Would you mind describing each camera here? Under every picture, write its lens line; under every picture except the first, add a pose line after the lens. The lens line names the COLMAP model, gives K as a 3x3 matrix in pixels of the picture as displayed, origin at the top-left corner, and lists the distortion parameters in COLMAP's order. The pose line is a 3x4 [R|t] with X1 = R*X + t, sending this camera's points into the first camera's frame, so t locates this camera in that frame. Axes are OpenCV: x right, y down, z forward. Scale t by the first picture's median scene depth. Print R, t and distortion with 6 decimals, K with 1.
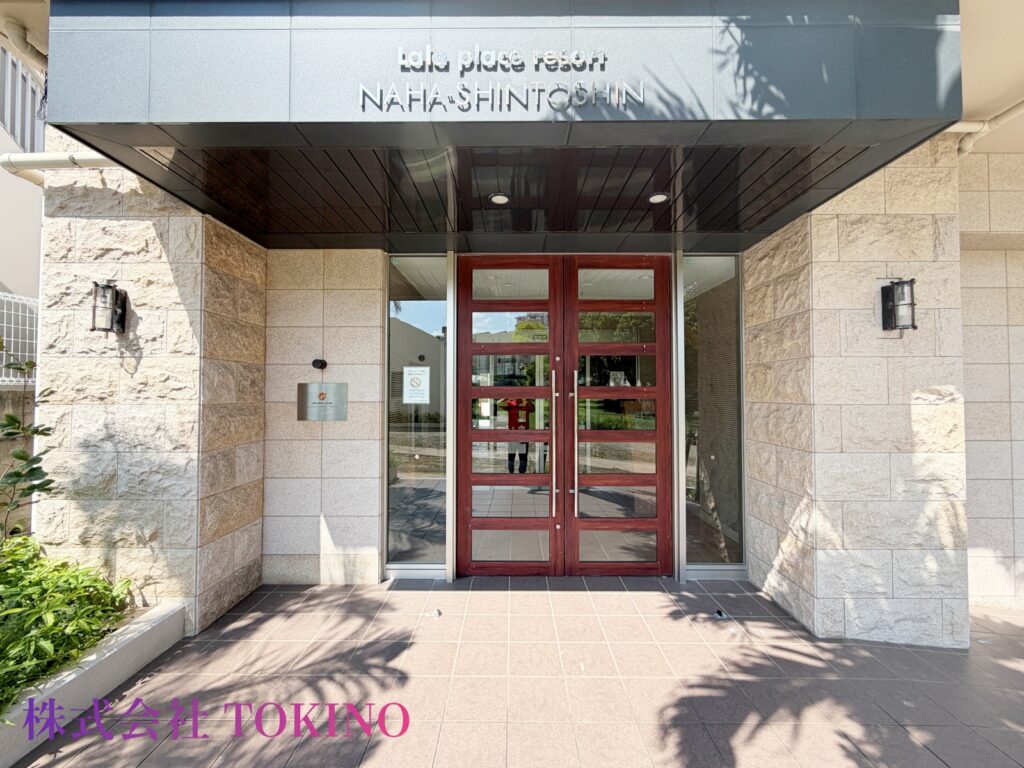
lens RADIAL K [[409.2, 0, 509.6], [0, 409.2, 383.6], [0, 0, 1]] dist [-0.000479, 0.000510]
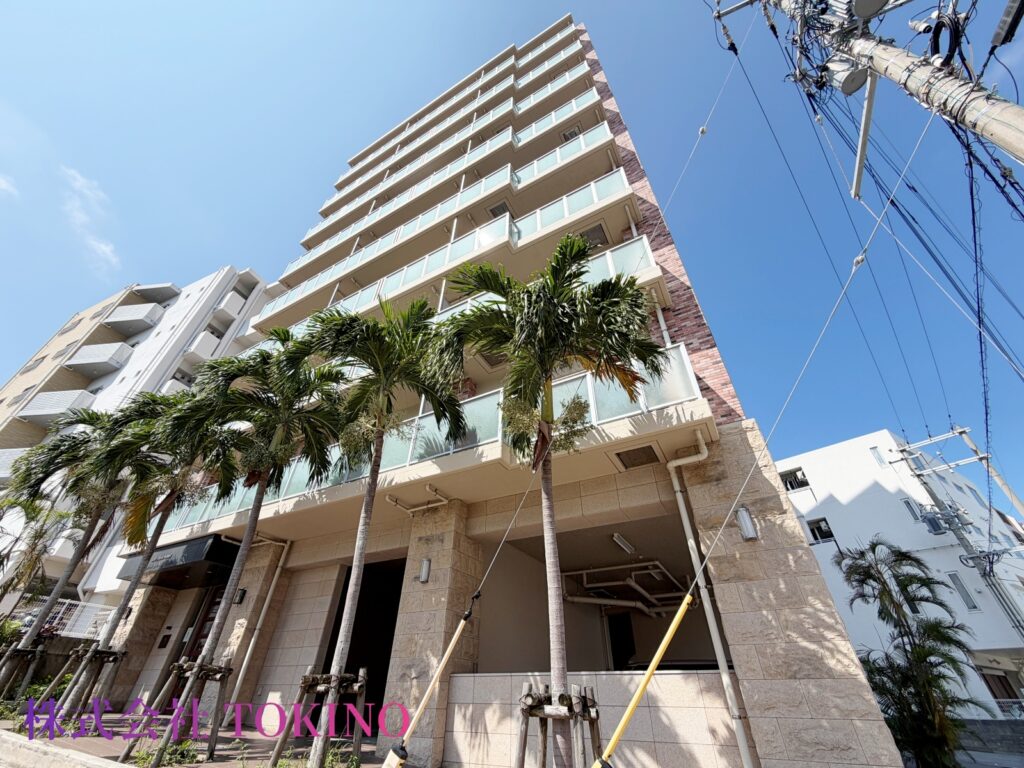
lens RADIAL K [[426.5, 0, 512.0], [0, 426.5, 384.0], [0, 0, 1]] dist [0.003319, 0.000624]
pose [[0.871306, -0.283969, -0.400235, 4.282269], [-0.018458, 0.796032, -0.604973, 0.466836], [0.490393, 0.534504, 0.688346, -1.175694]]
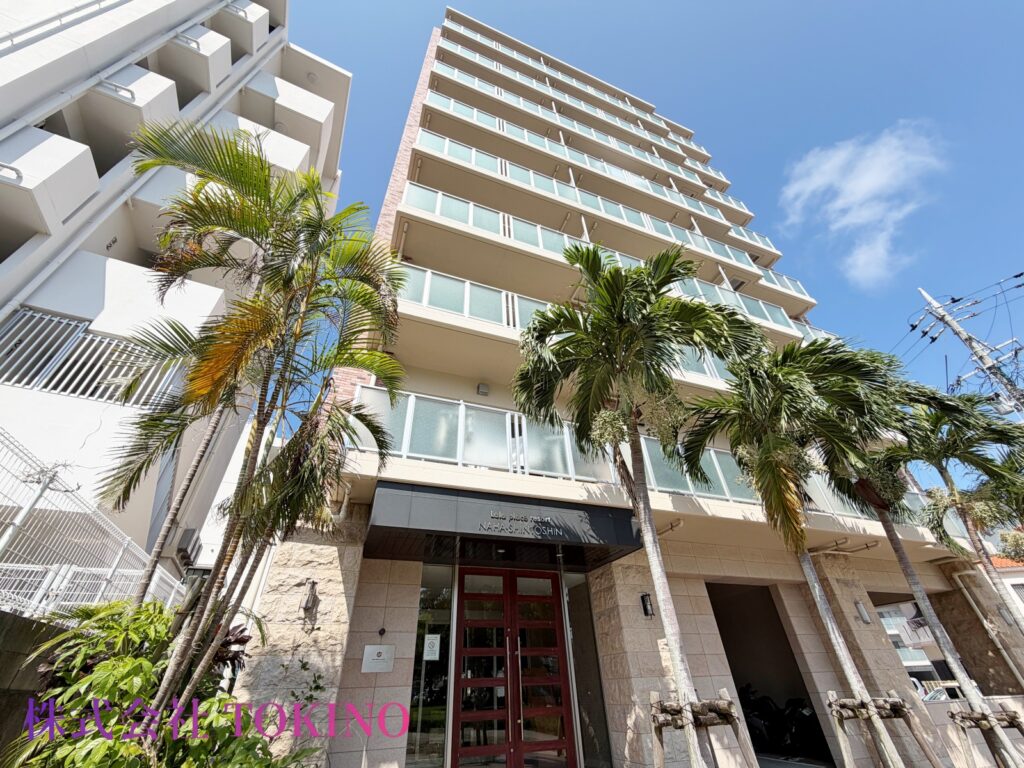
lens RADIAL K [[402.1, 0, 509.7], [0, 402.1, 388.0], [0, 0, 1]] dist [0.000100, -0.000112]
pose [[0.932003, 0.193299, 0.306603, -0.752800], [0.024355, 0.810606, -0.585085, 0.136729], [-0.361631, 0.552768, 0.750780, -1.130301]]
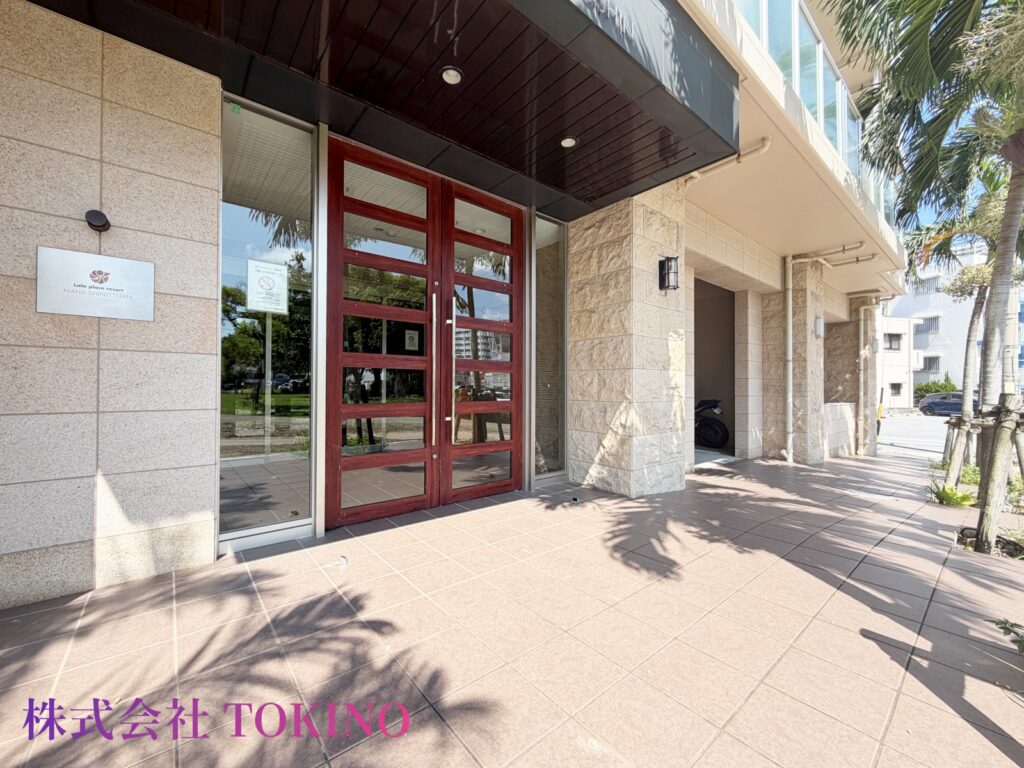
lens RADIAL K [[409.7, 0, 508.4], [0, 409.7, 380.7], [0, 0, 1]] dist [0.005360, -0.000005]
pose [[0.766674, 0.013617, 0.641892, -0.429865], [-0.017897, 0.999840, 0.000166, 0.192737], [-0.641787, -0.011616, 0.766795, 0.168414]]
